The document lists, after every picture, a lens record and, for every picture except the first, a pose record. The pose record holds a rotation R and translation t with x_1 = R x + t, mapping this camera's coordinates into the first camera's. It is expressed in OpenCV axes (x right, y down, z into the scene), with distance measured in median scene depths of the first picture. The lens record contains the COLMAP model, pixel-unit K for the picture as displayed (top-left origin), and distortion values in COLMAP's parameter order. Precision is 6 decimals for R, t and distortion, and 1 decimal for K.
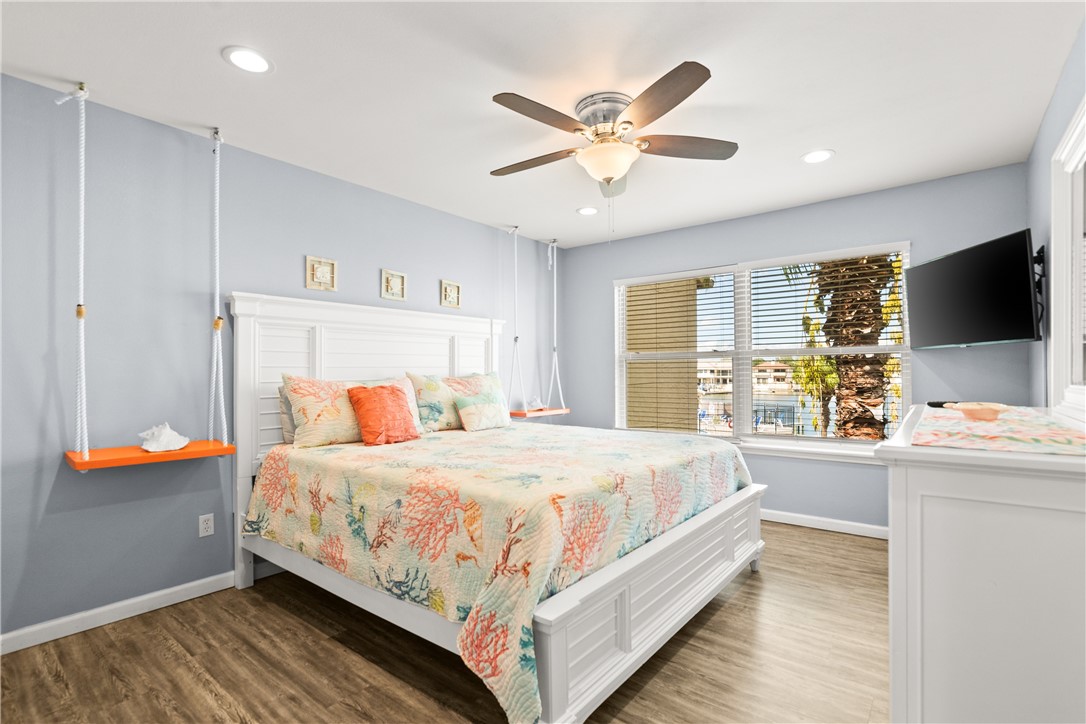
lens RADIAL K [[513.3, 0, 547.1], [0, 513.3, 370.4], [0, 0, 1]] dist [-0.002324, -0.000444]
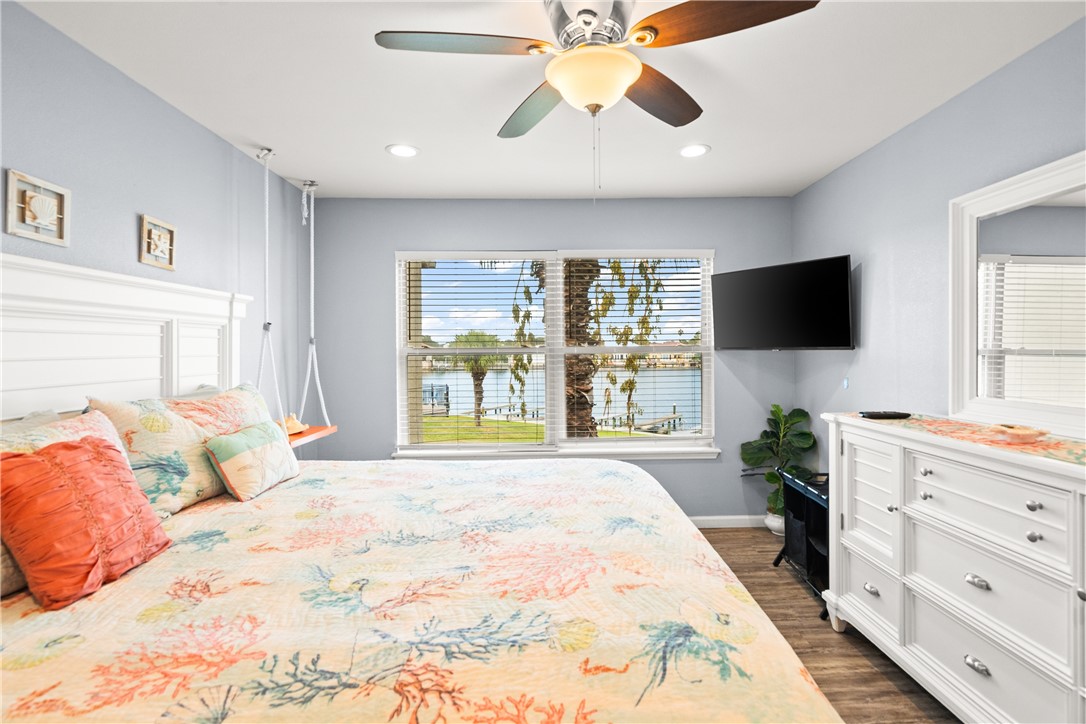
lens RADIAL K [[518.1, 0, 541.4], [0, 518.1, 352.2], [0, 0, 1]] dist [-0.000988, -0.000226]
pose [[0.786181, 0.000147, 0.617997, -0.230882], [-0.004028, 0.999980, 0.004887, -0.041023], [-0.617984, -0.006331, 0.786165, 0.347970]]
